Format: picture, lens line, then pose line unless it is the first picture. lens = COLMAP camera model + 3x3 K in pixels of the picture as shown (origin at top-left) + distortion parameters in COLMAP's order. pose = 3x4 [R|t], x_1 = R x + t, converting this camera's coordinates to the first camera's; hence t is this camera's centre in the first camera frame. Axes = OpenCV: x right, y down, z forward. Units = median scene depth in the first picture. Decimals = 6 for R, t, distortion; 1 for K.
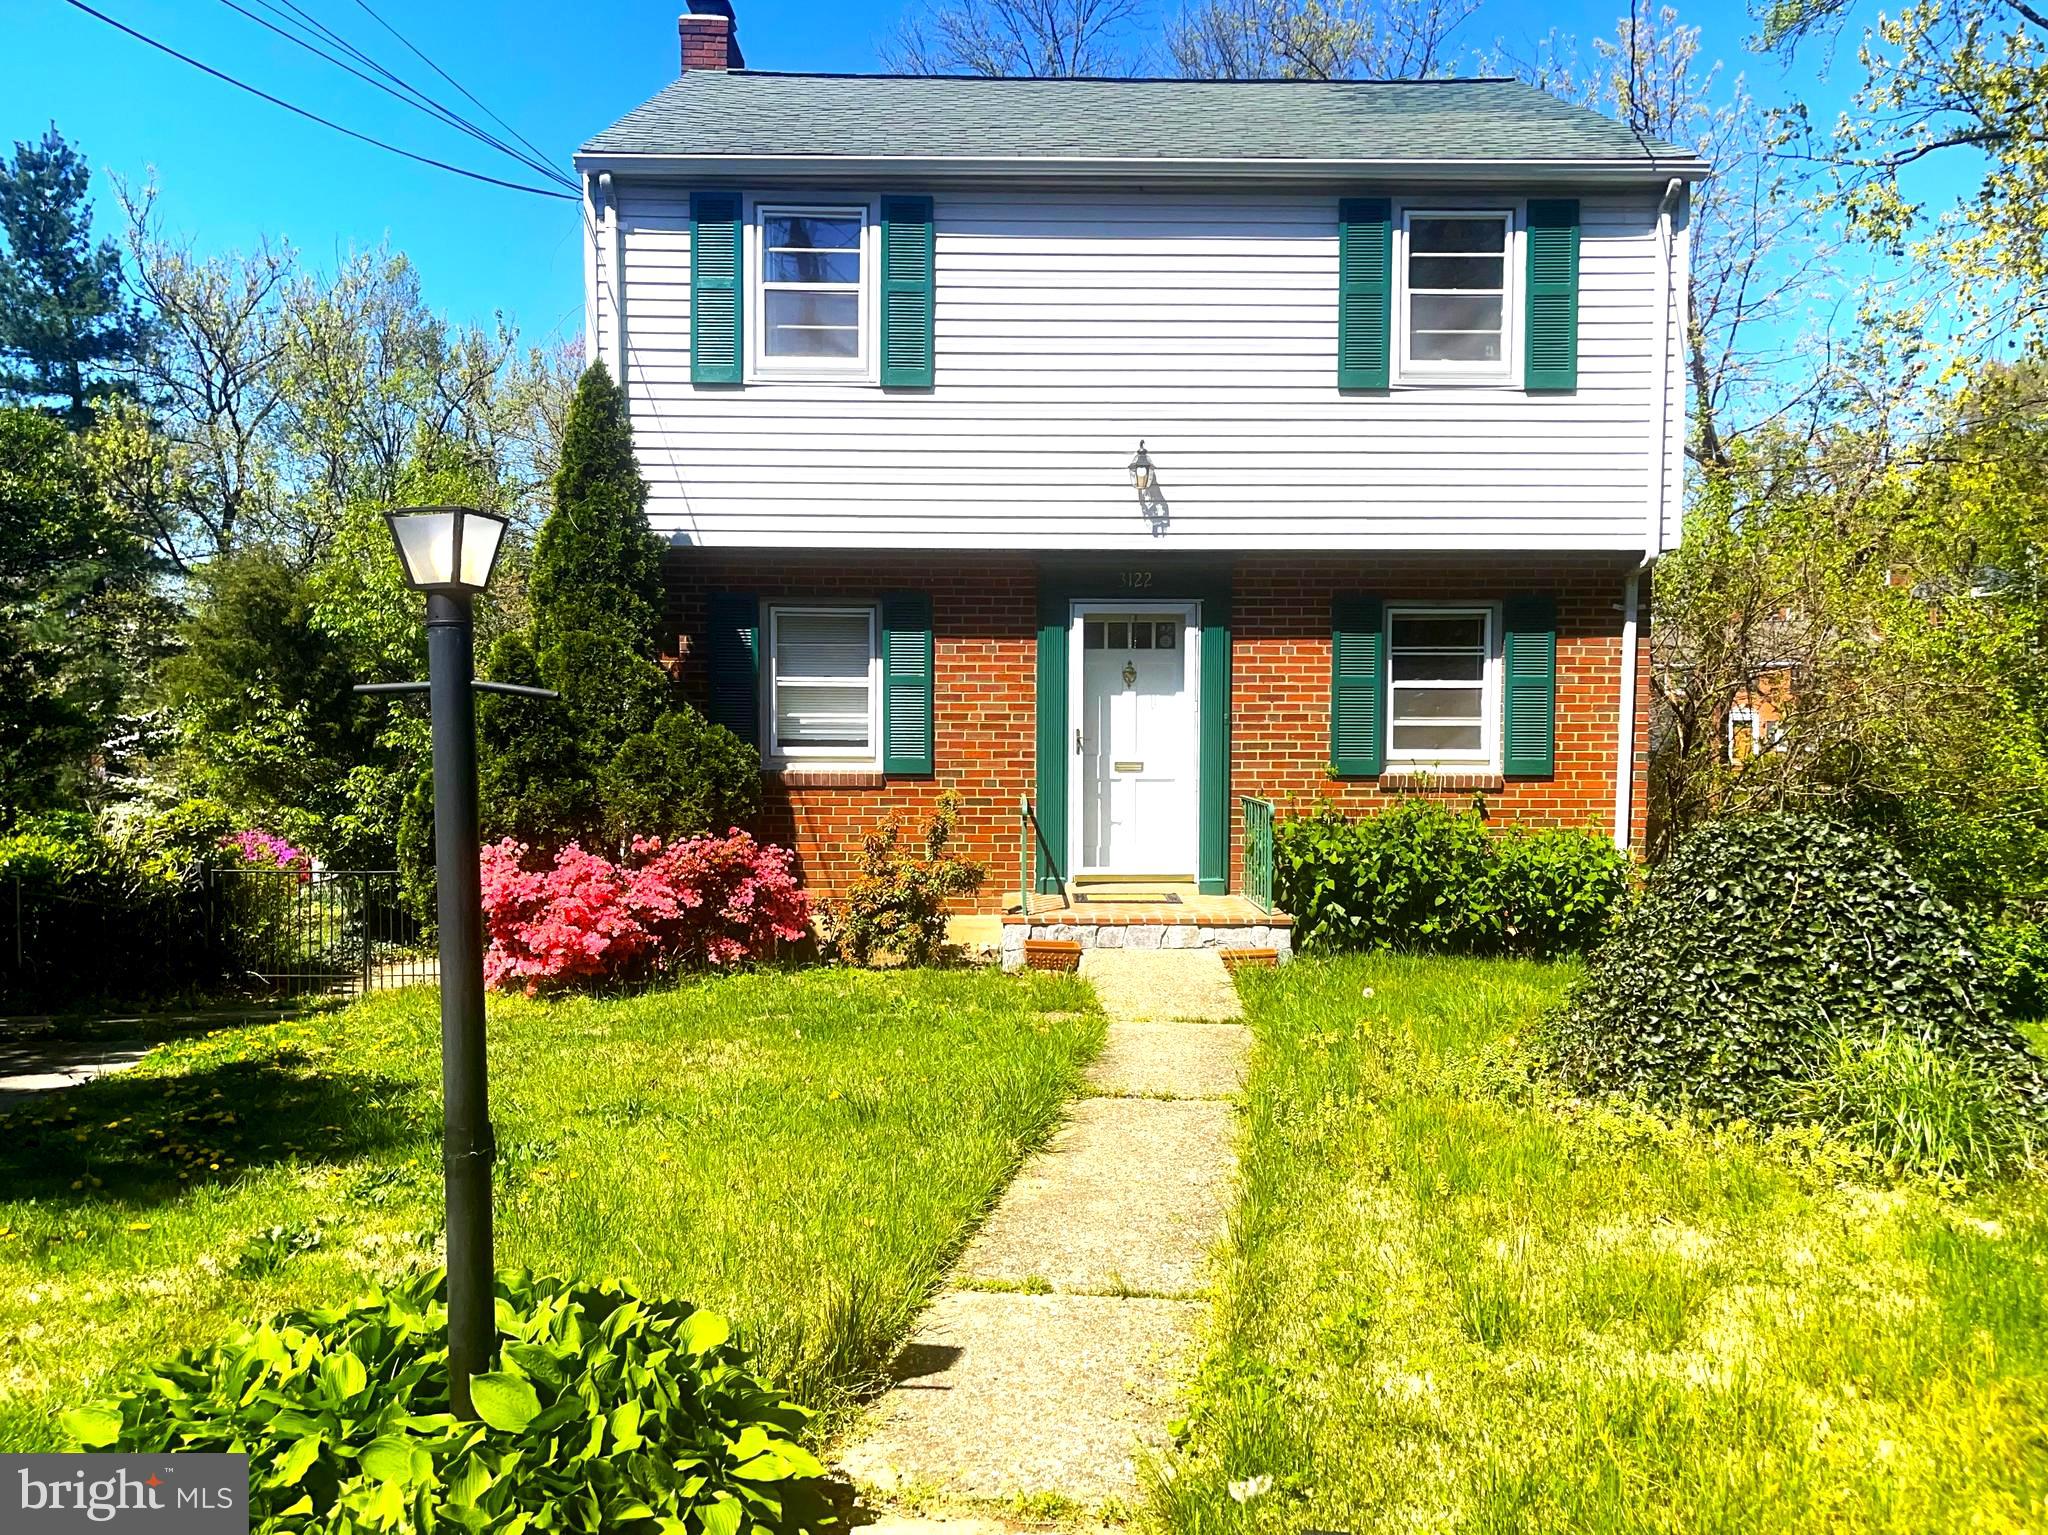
lens RADIAL K [[1500.2, 0, 1022.2], [0, 1500.2, 767.3], [0, 0, 1]] dist [0.033050, -0.004520]
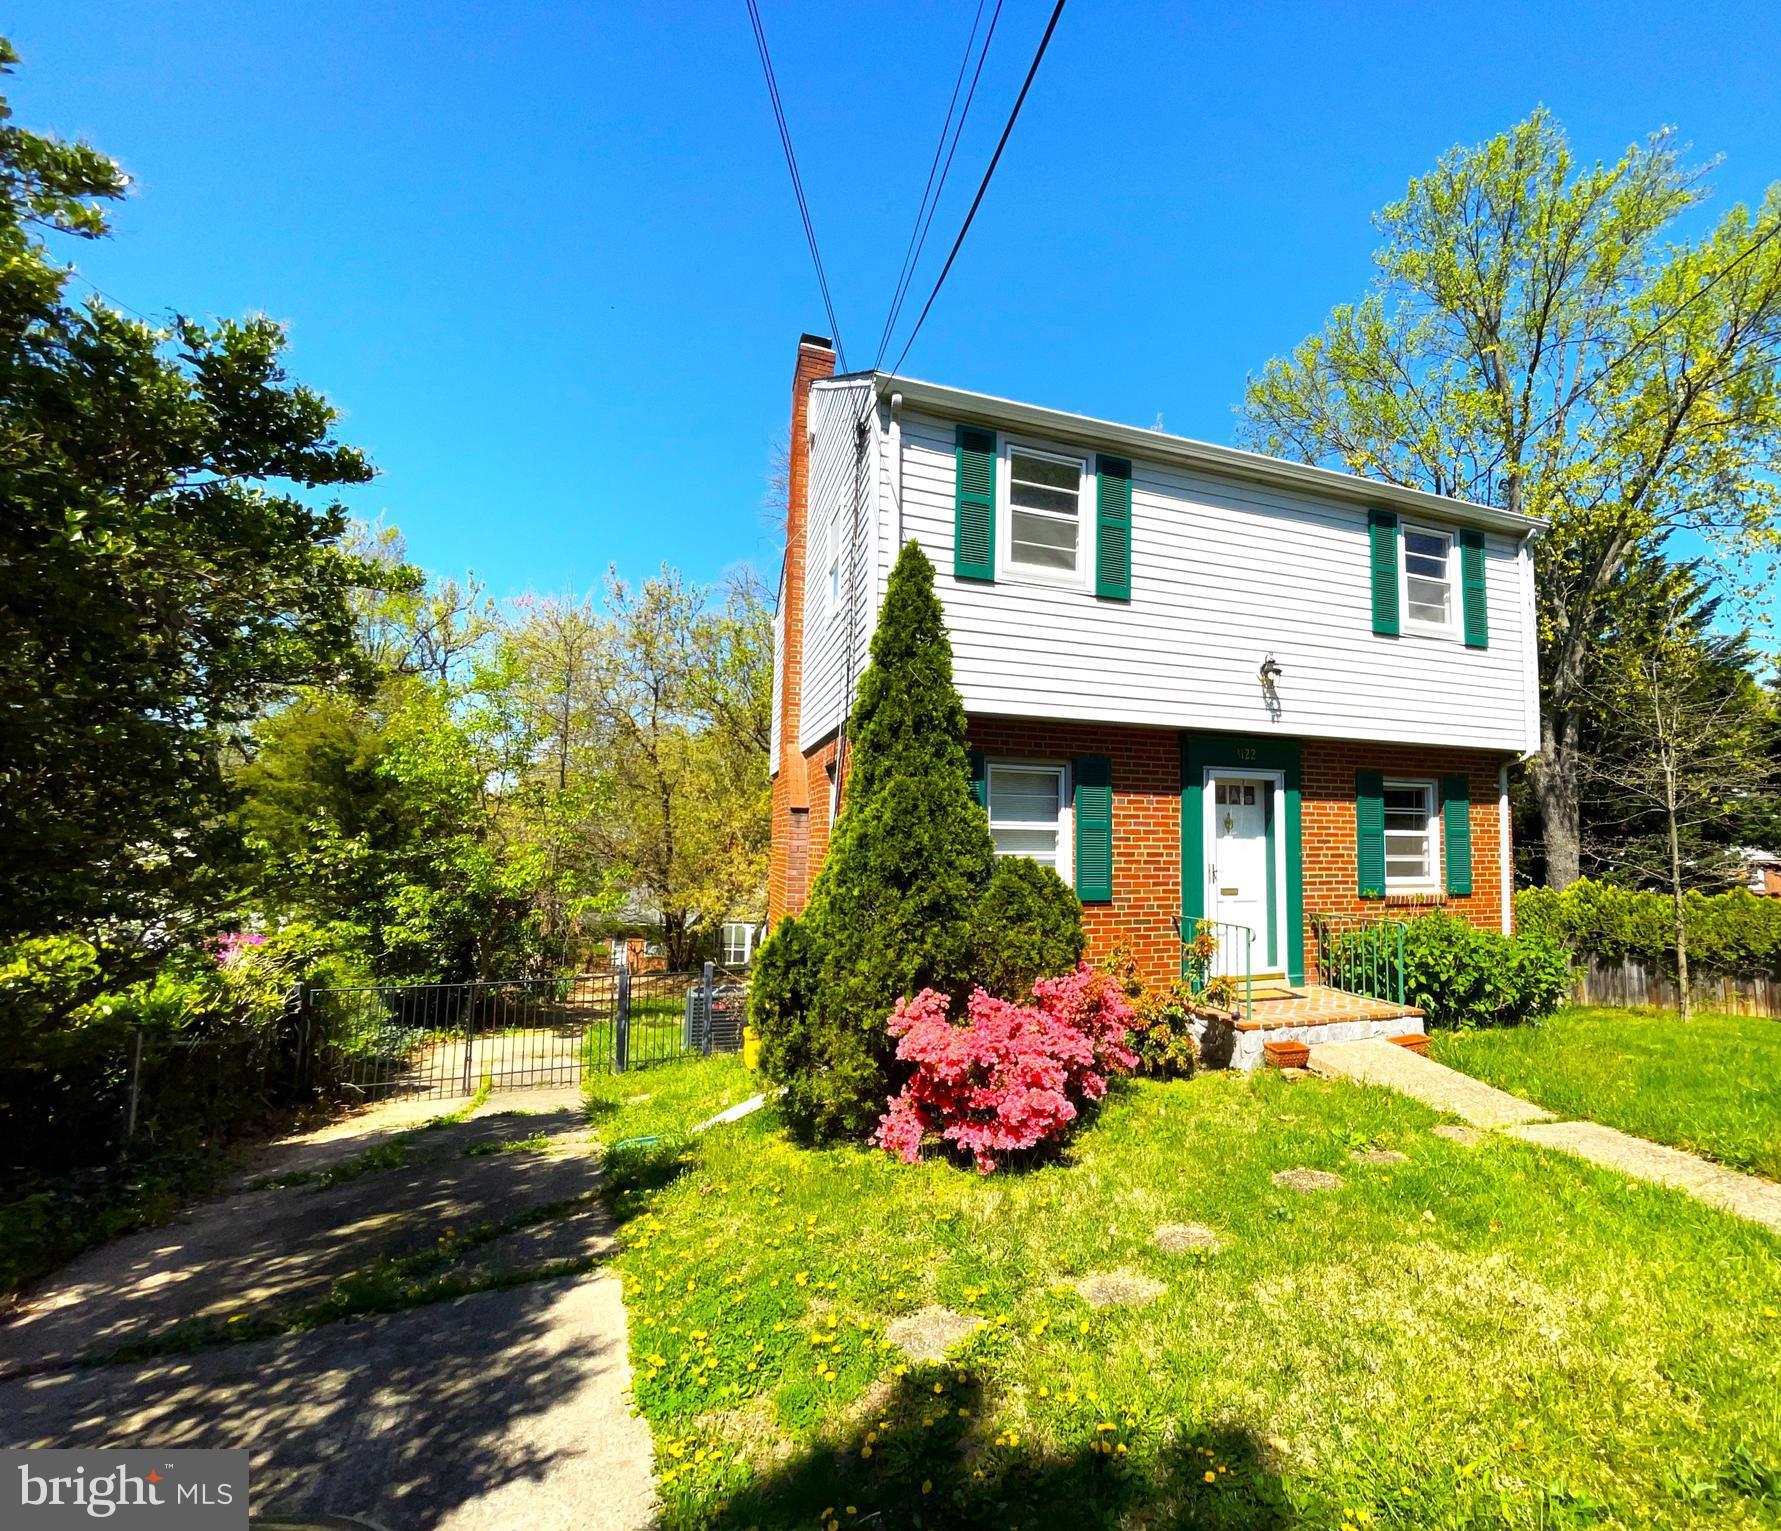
lens RADIAL K [[730.0, 0, 892.8], [0, 730.0, 776.7], [0, 0, 1]] dist [0.003765, -0.000184]
pose [[0.940993, 0.035371, 0.336572, -0.452367], [0.005347, 0.992845, -0.119289, -0.027027], [-0.338384, 0.114050, 0.934071, 0.490439]]
